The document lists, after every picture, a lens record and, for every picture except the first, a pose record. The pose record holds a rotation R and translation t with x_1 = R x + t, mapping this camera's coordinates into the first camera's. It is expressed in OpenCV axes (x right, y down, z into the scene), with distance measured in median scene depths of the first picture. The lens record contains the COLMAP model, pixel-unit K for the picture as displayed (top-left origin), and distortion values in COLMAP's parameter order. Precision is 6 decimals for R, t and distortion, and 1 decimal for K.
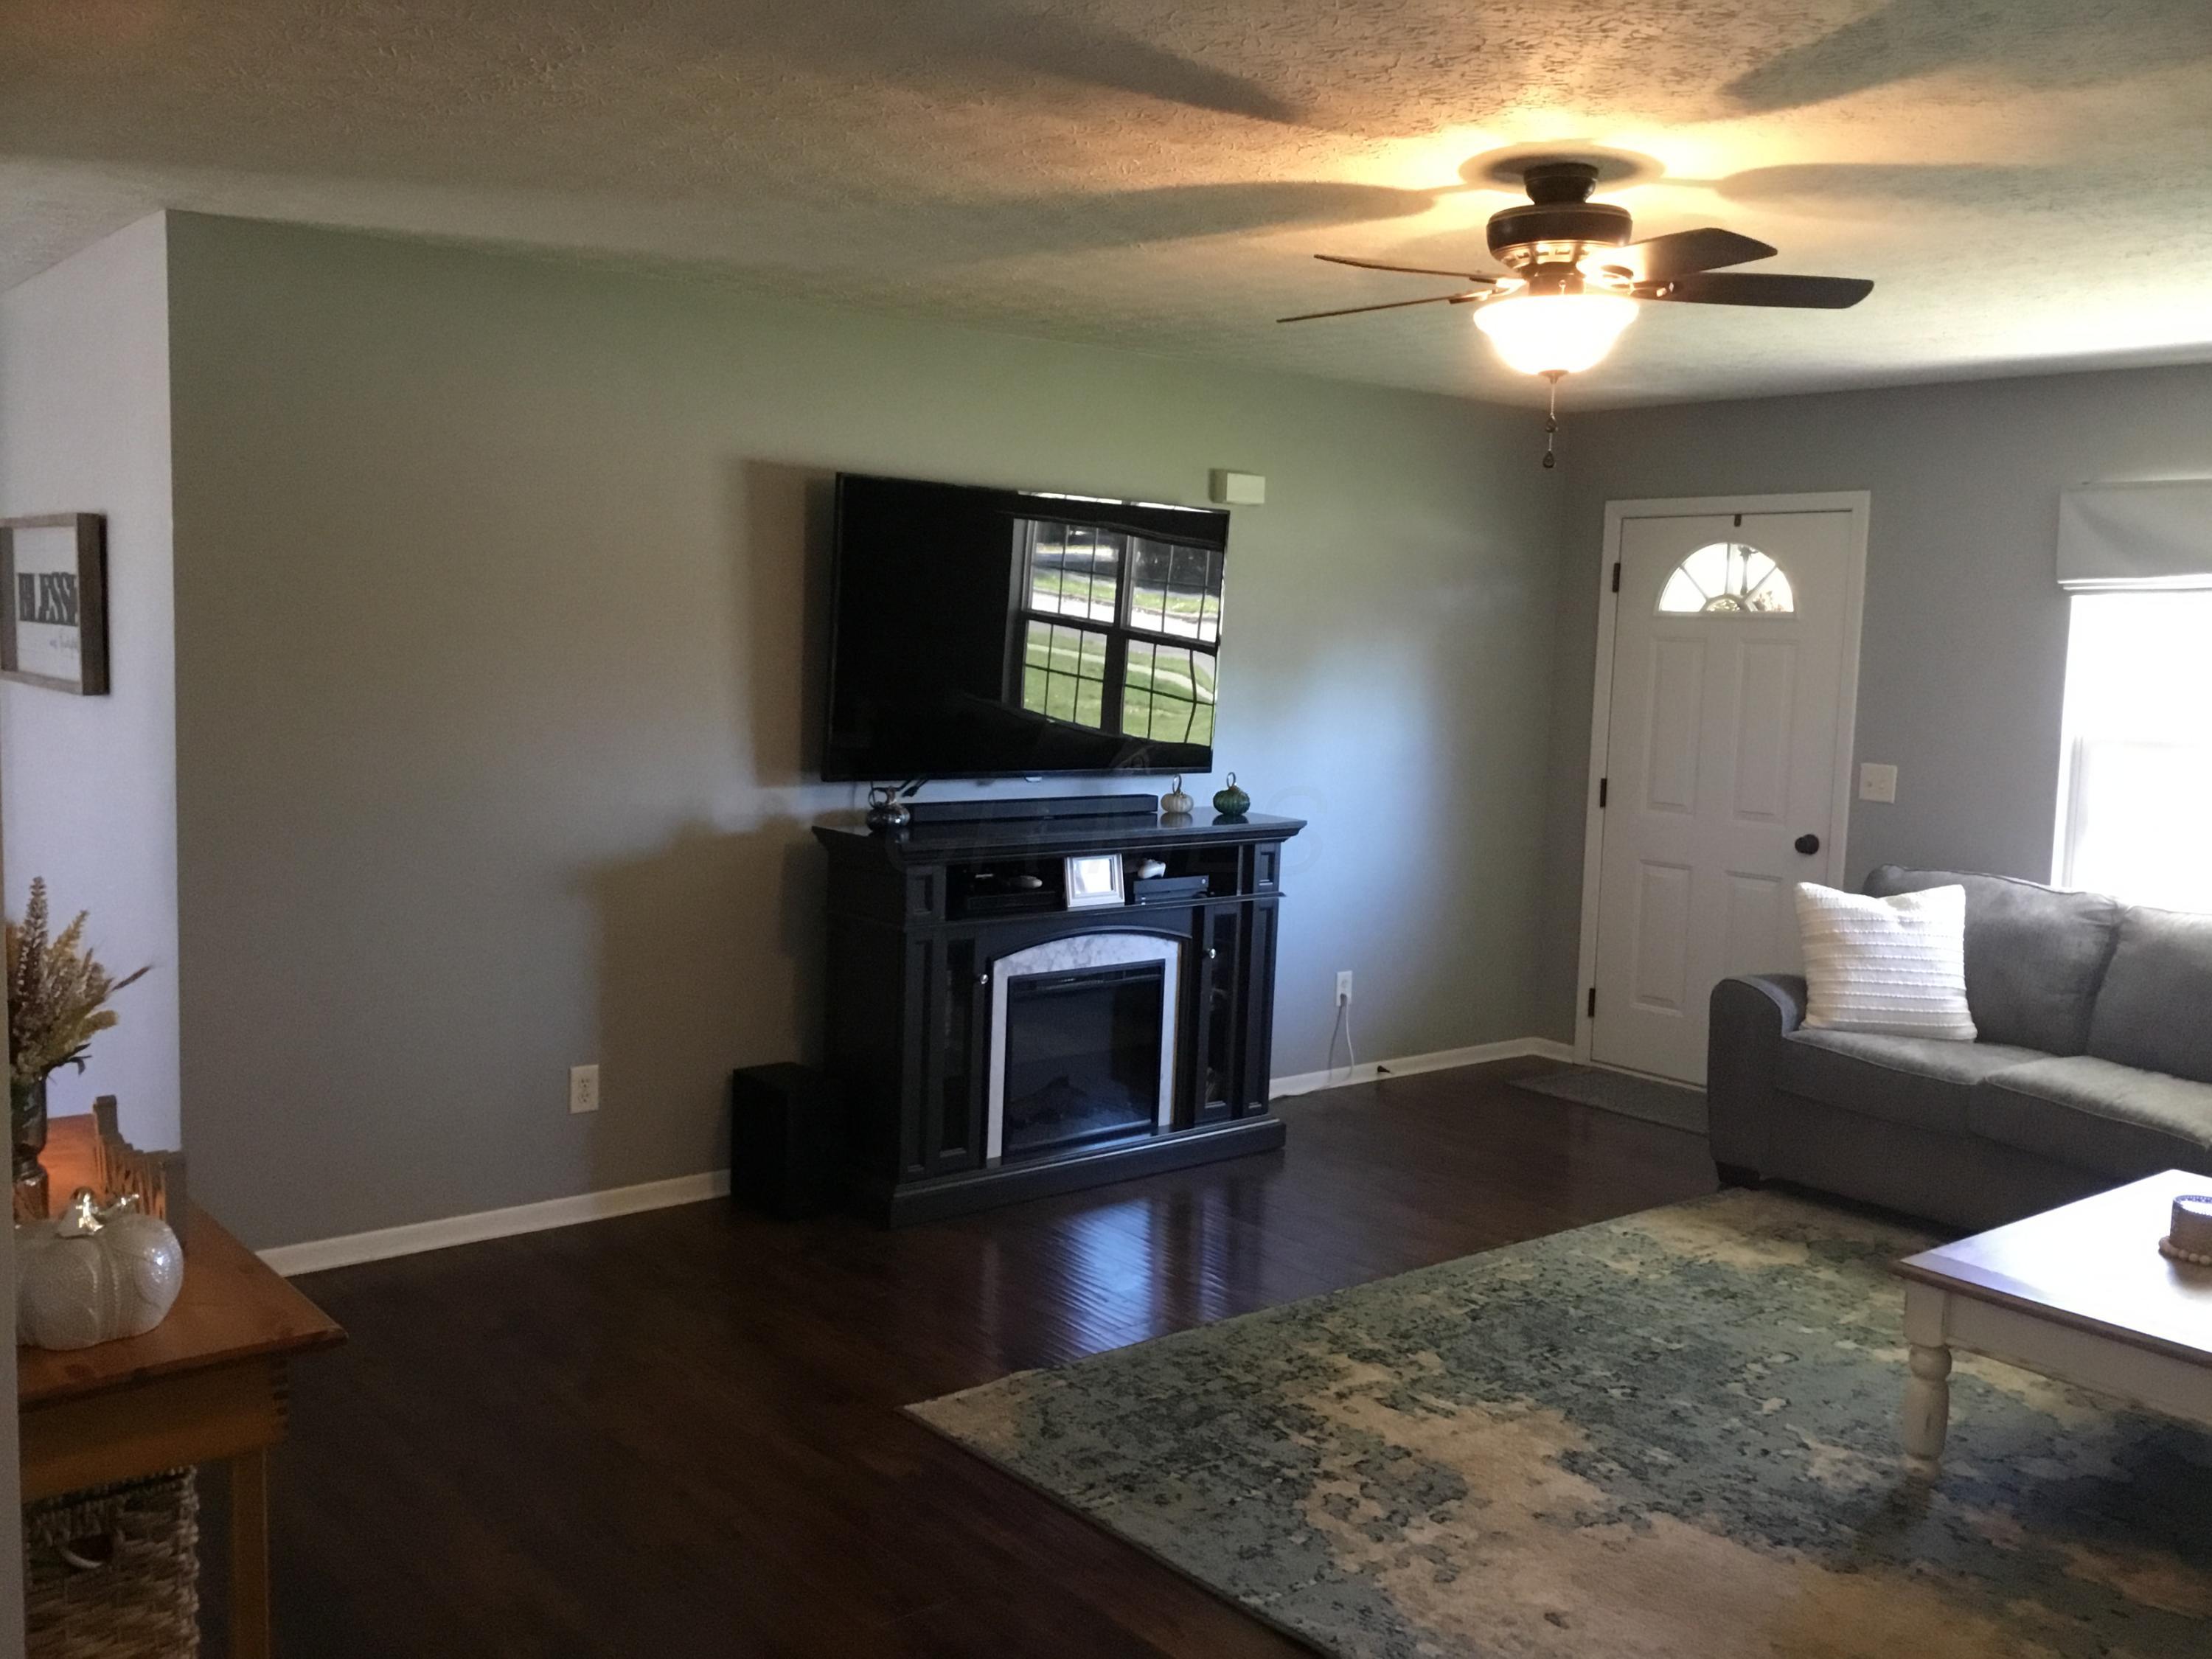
lens RADIAL K [[1982.2, 0, 1097.7], [0, 1982.2, 816.7], [0, 0, 1]] dist [0.070112, -0.091037]
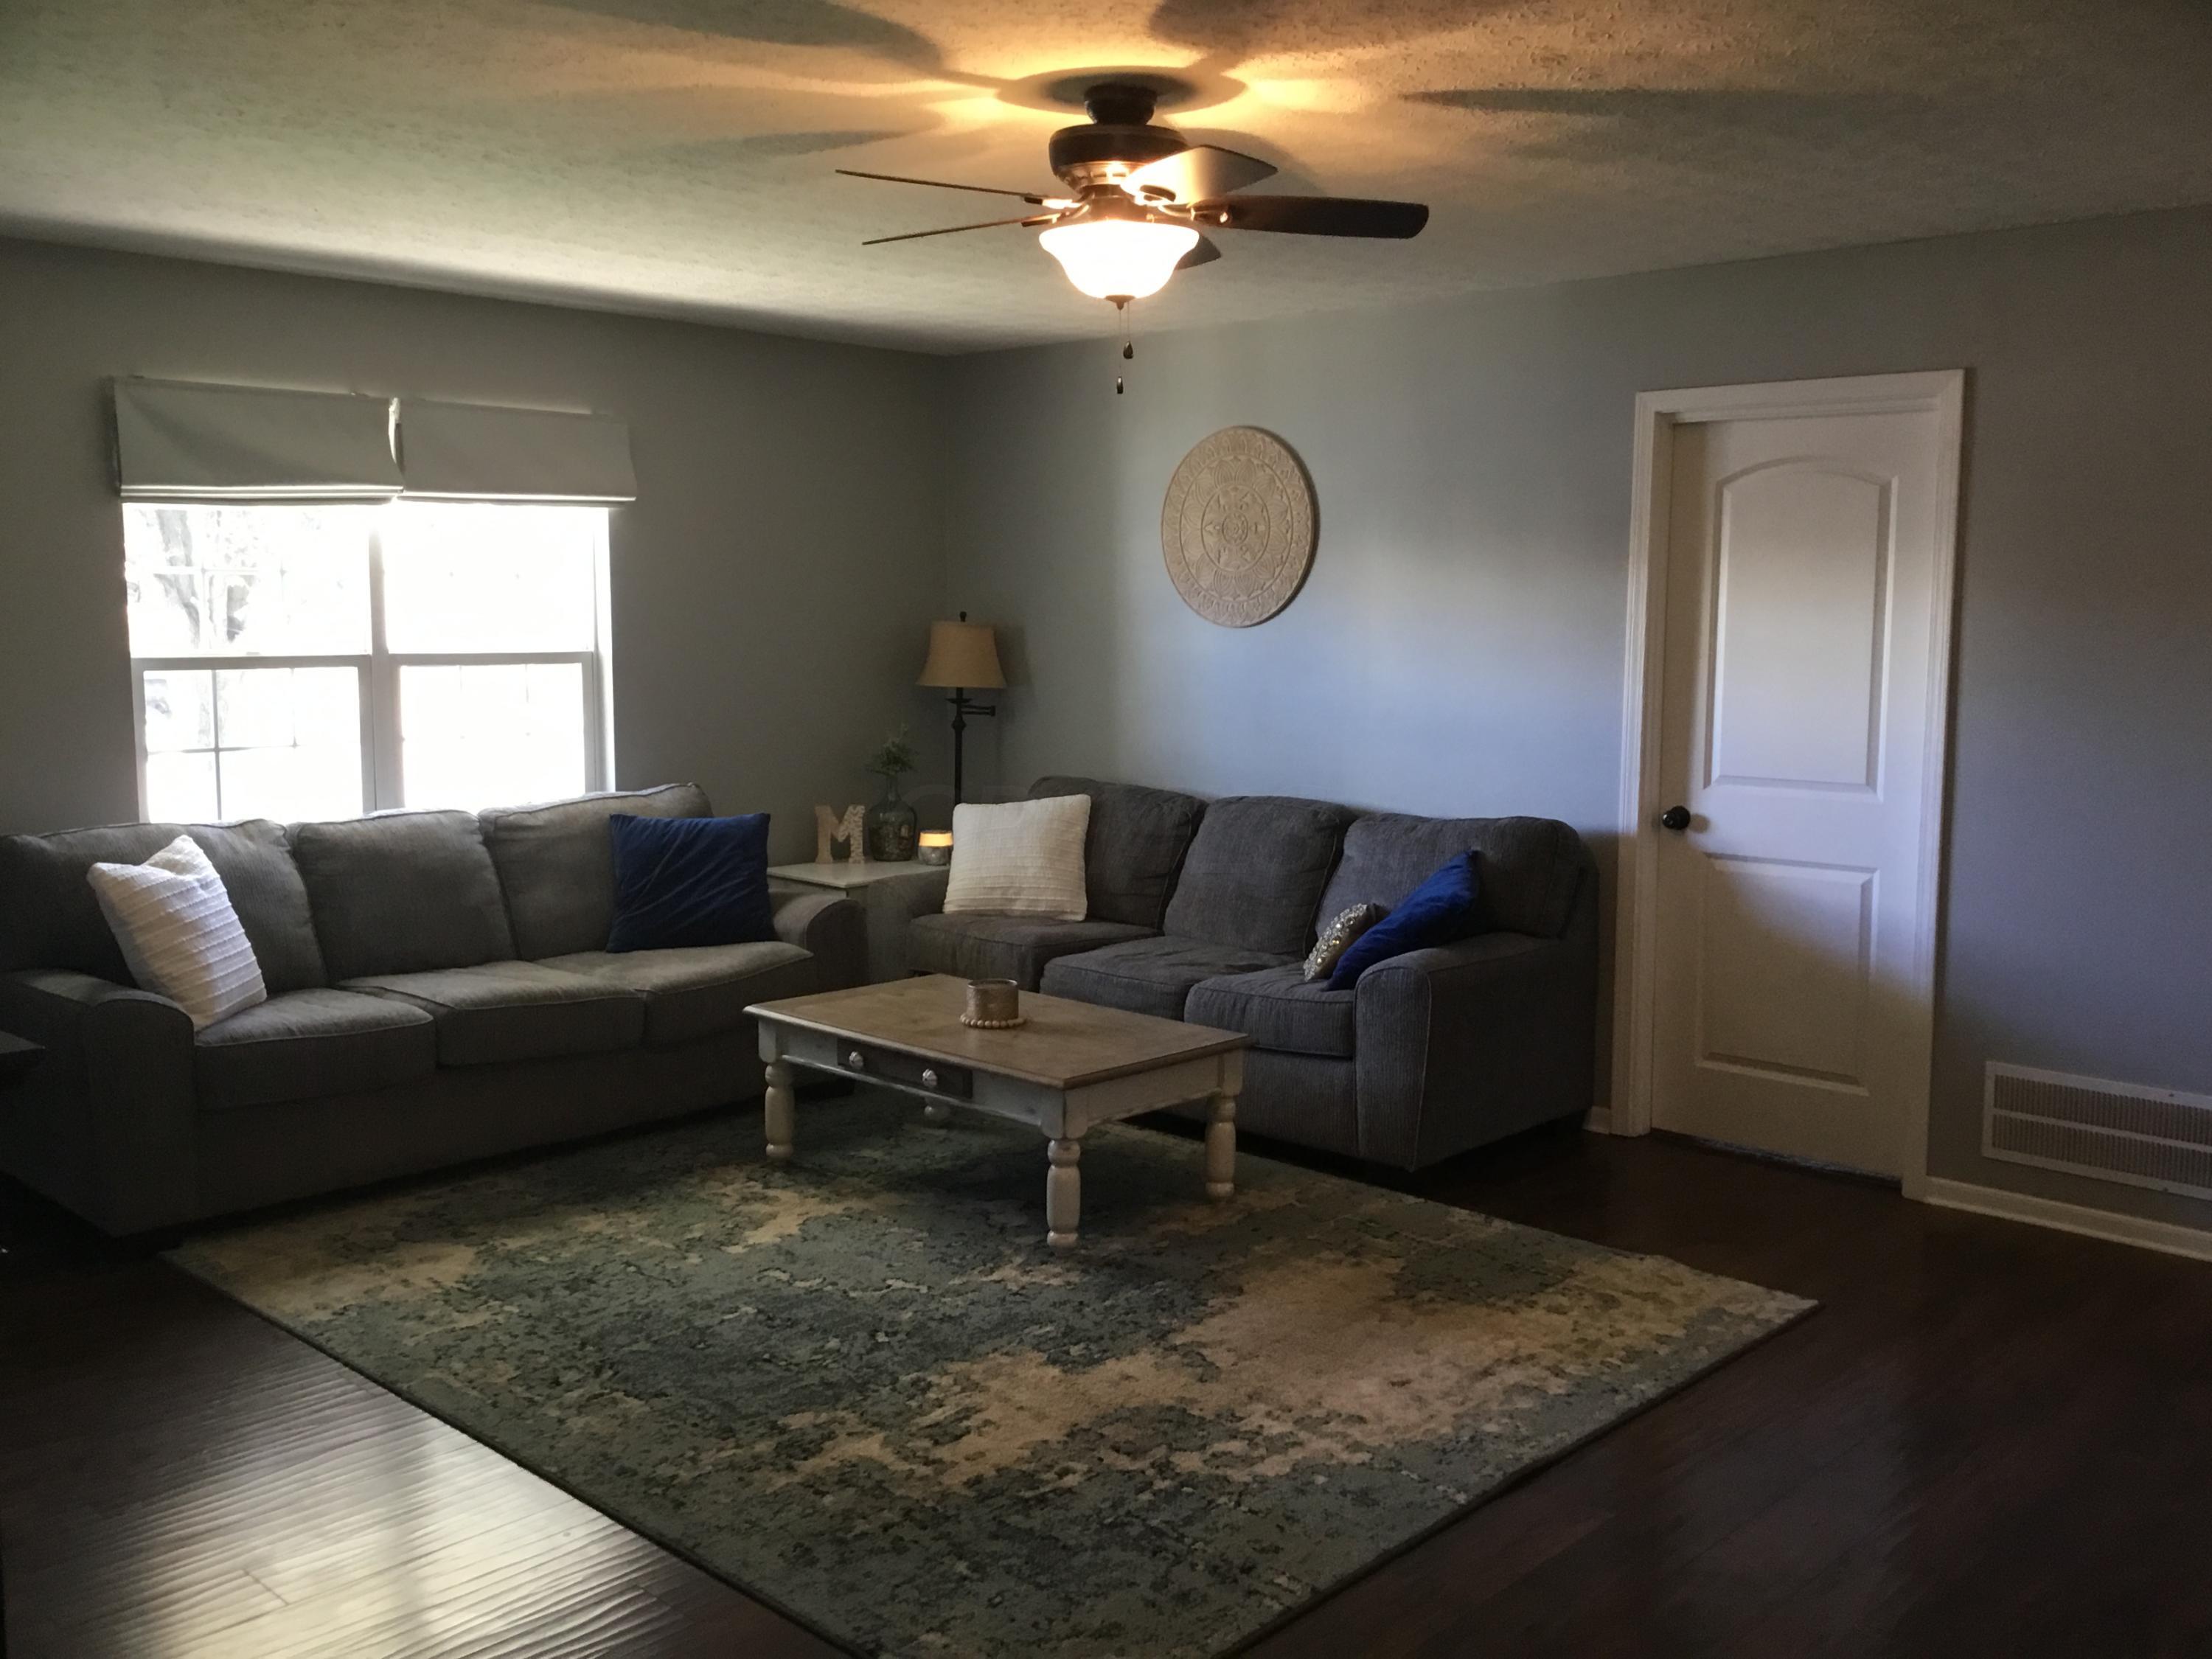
lens RADIAL K [[1982.2, 0, 1104.0], [0, 1982.2, 836.5], [0, 0, 1]] dist [0.070112, -0.091037]
pose [[-0.133054, -0.153359, 0.979172, -0.715785], [0.088876, 0.982130, 0.165899, -0.112364], [-0.987116, 0.109098, -0.117046, 1.050161]]
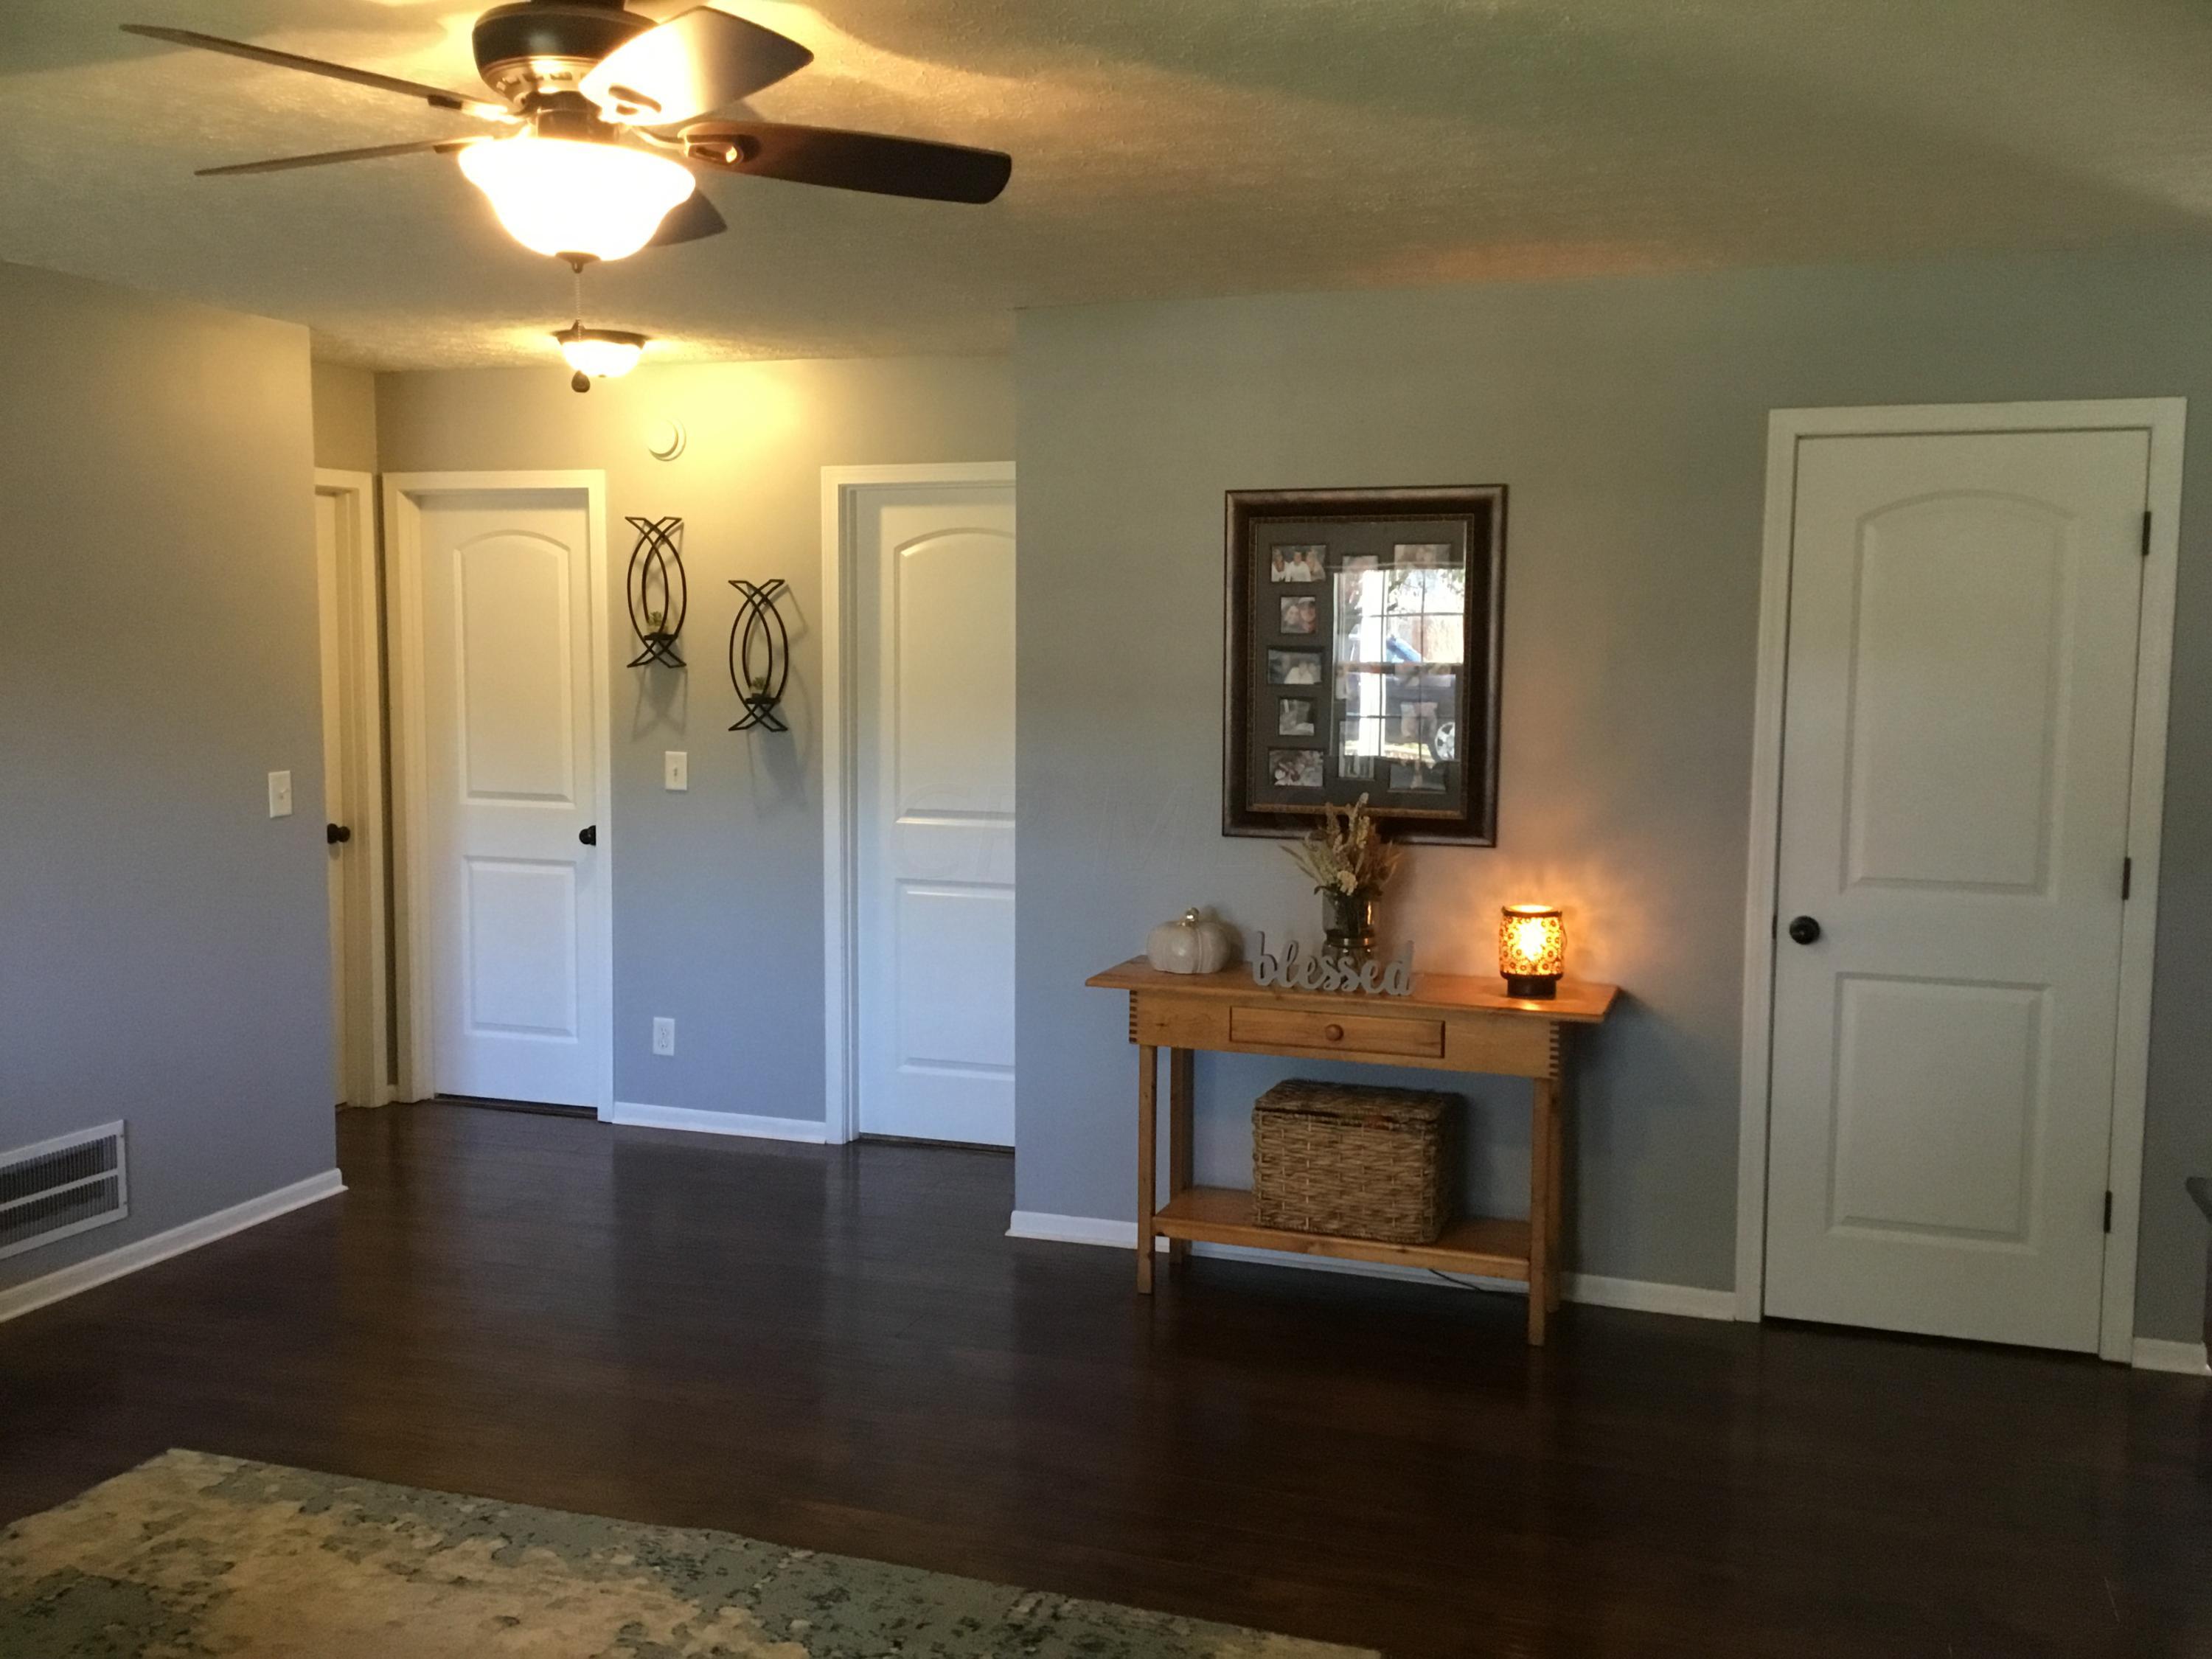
lens RADIAL K [[1982.2, 0, 1117.7], [0, 1982.2, 828.4], [0, 0, 1]] dist [0.070112, -0.091037]
pose [[-0.842592, 0.020607, -0.538158, 0.410724], [-0.083342, 0.982241, 0.168100, -0.144899], [0.532065, 0.186491, -0.825911, 1.564120]]
